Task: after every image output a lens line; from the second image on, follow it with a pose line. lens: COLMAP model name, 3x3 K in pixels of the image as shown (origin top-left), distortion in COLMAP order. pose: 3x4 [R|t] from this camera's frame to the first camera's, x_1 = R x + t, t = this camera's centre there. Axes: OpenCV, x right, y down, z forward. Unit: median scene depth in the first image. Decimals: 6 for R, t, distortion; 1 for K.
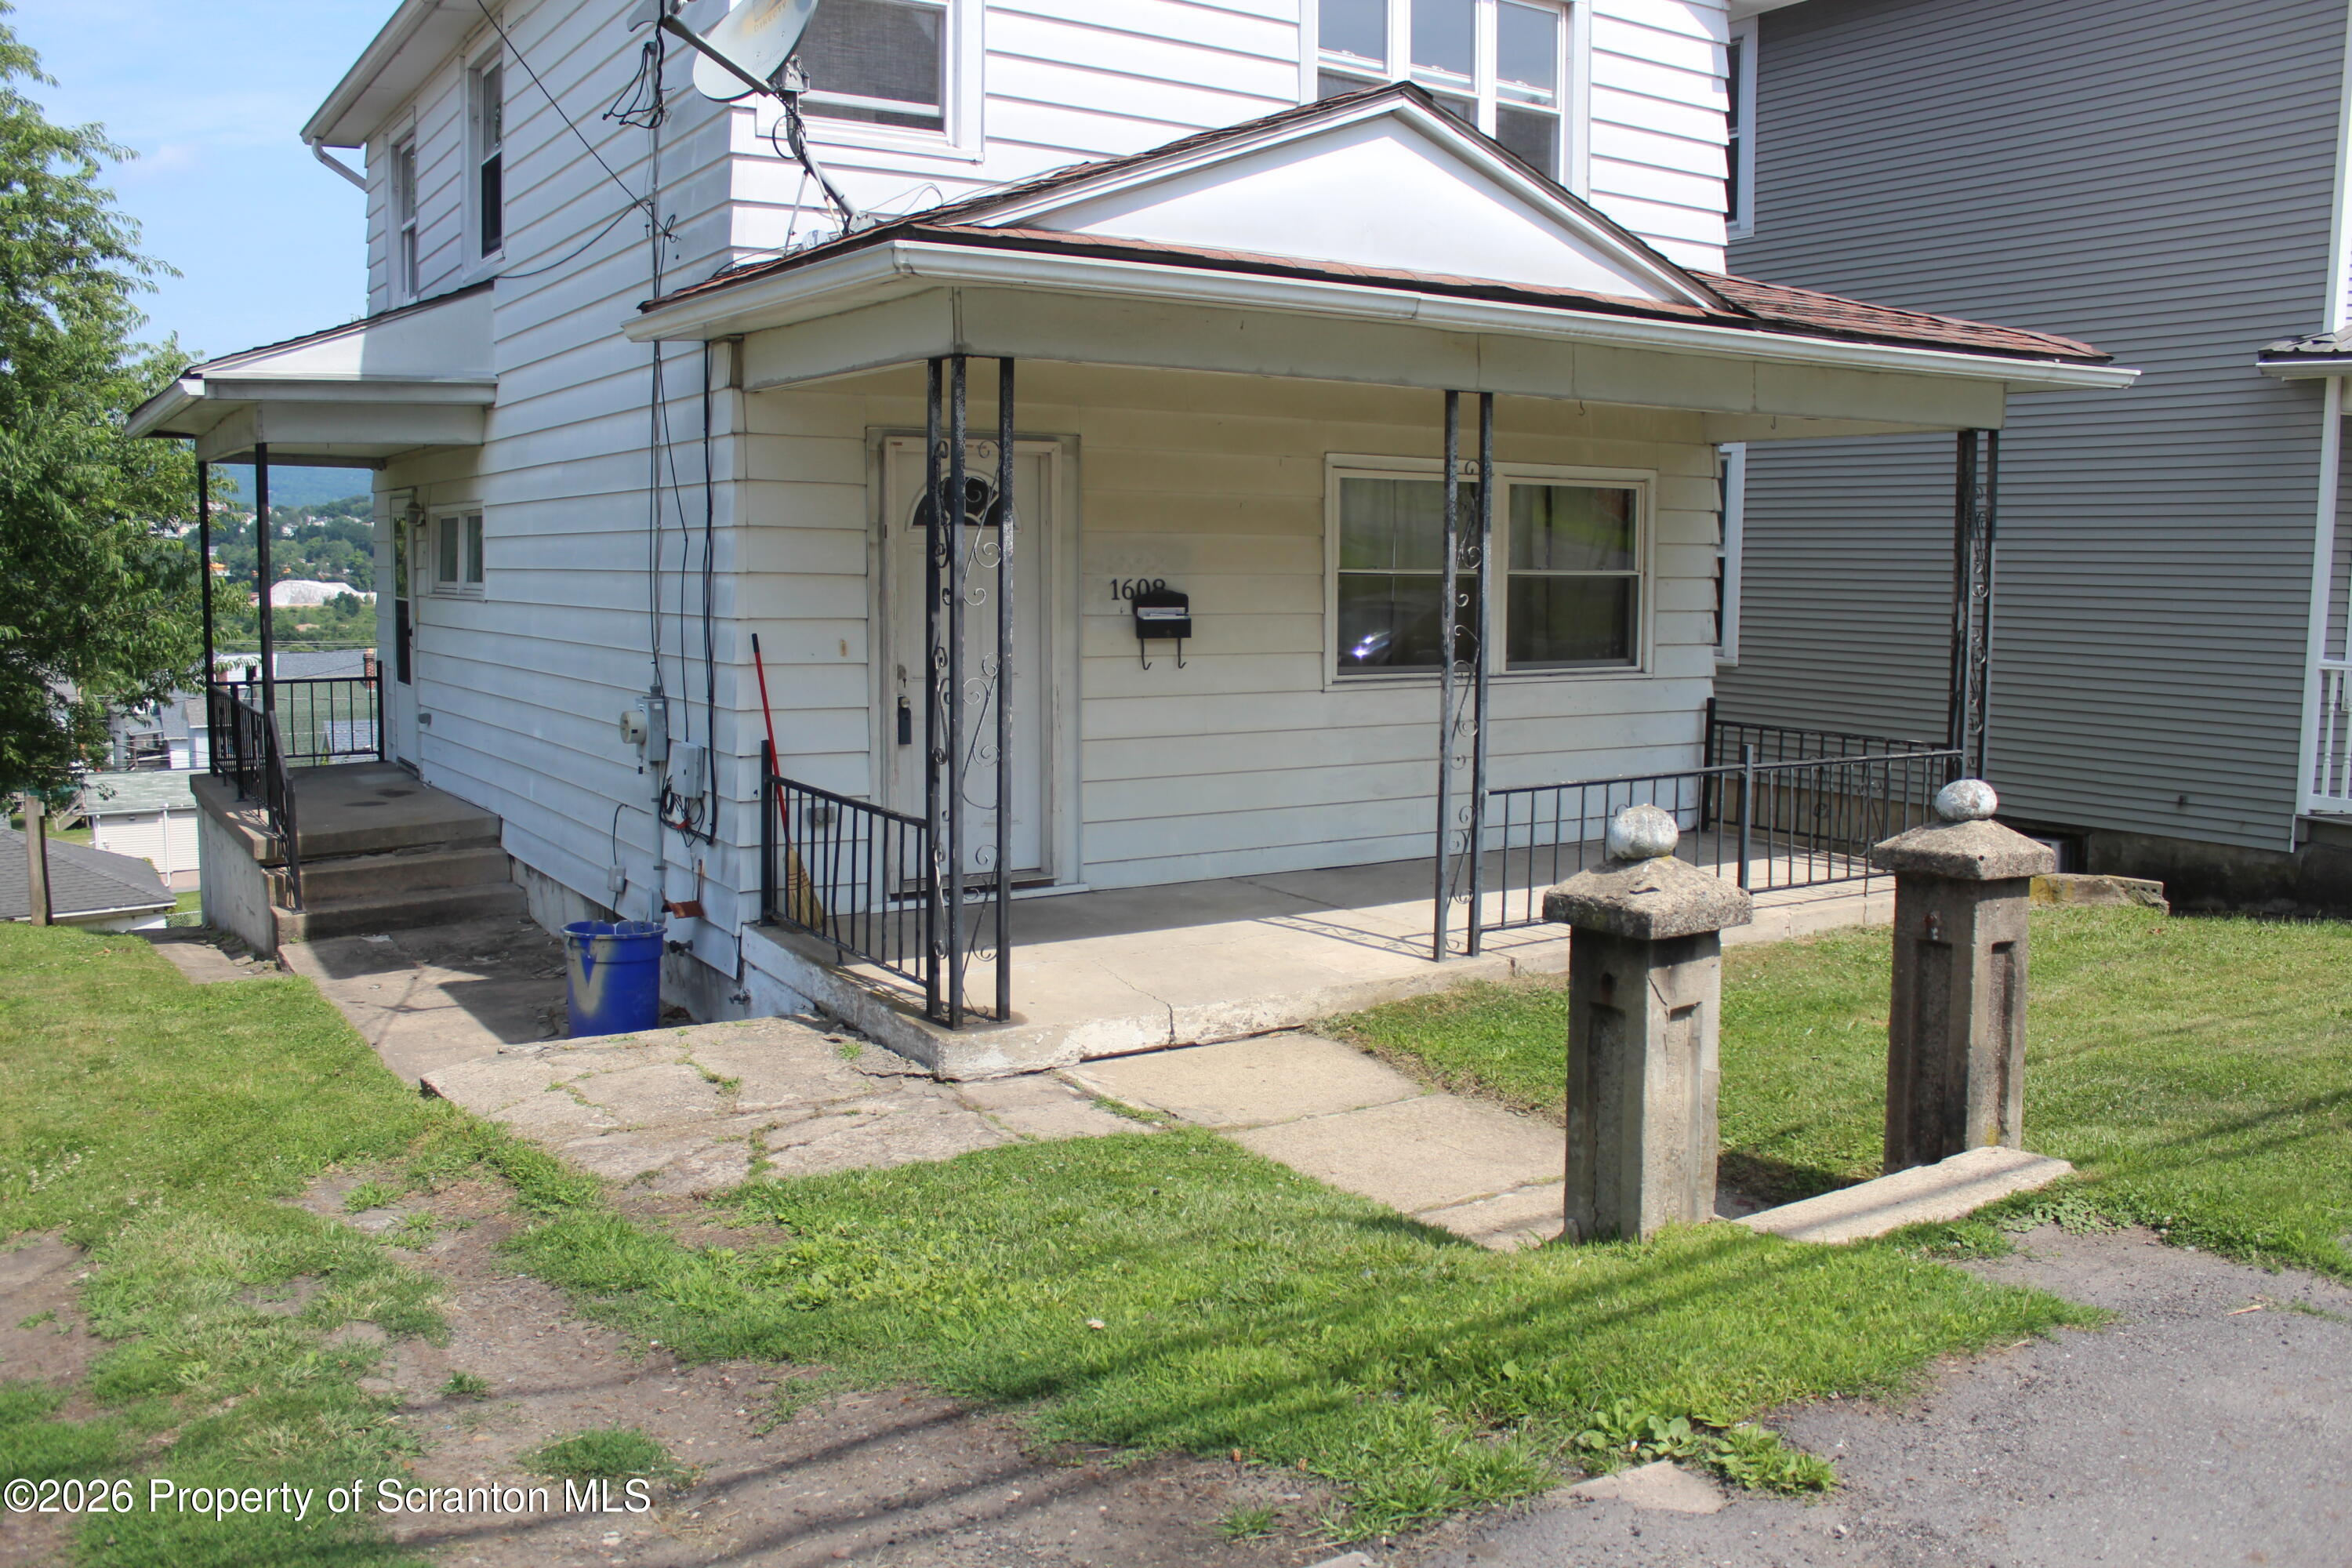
lens RADIAL K [[1967.5, 0, 1176.0], [0, 1967.5, 784.0], [0, 0, 1]] dist [-0.167432, 0.152915]
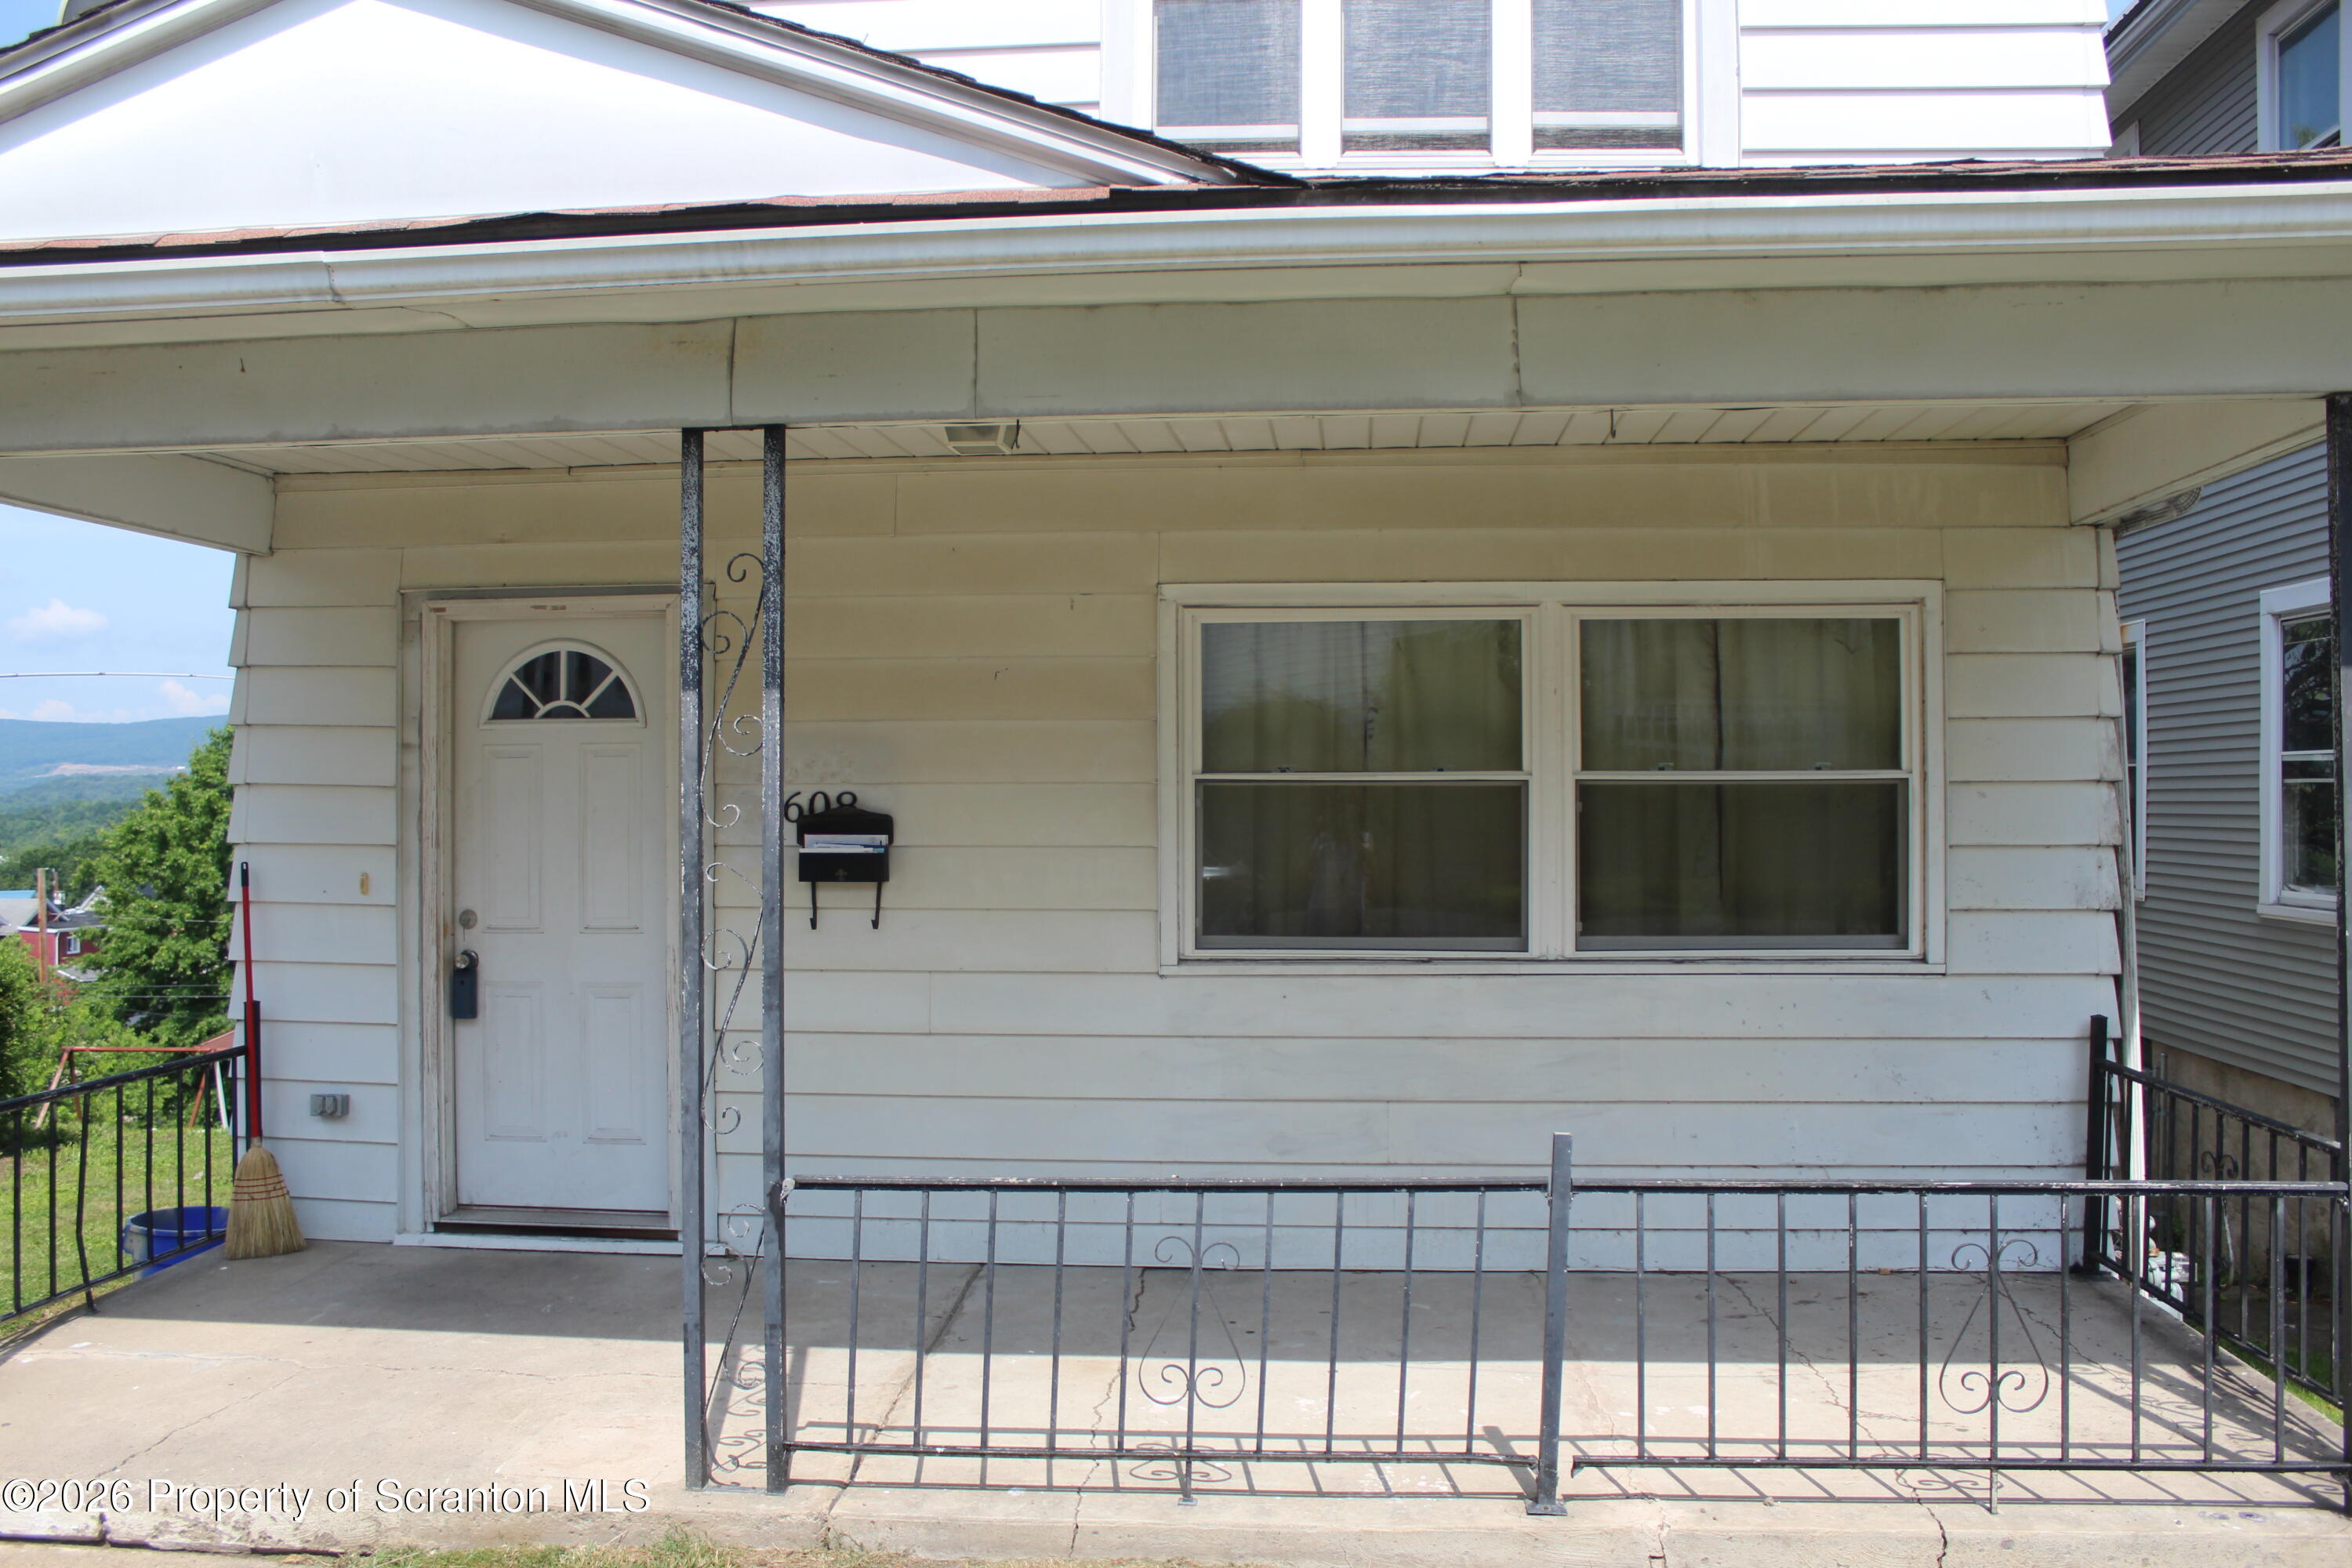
lens RADIAL K [[1967.5, 0, 1176.0], [0, 1967.5, 784.0], [0, 0, 1]] dist [-0.167432, 0.152915]
pose [[0.789475, -0.014211, -0.613618, 0.480141], [-0.062581, 0.992658, -0.103506, -0.046226], [0.610584, 0.120116, 0.782790, 0.555745]]
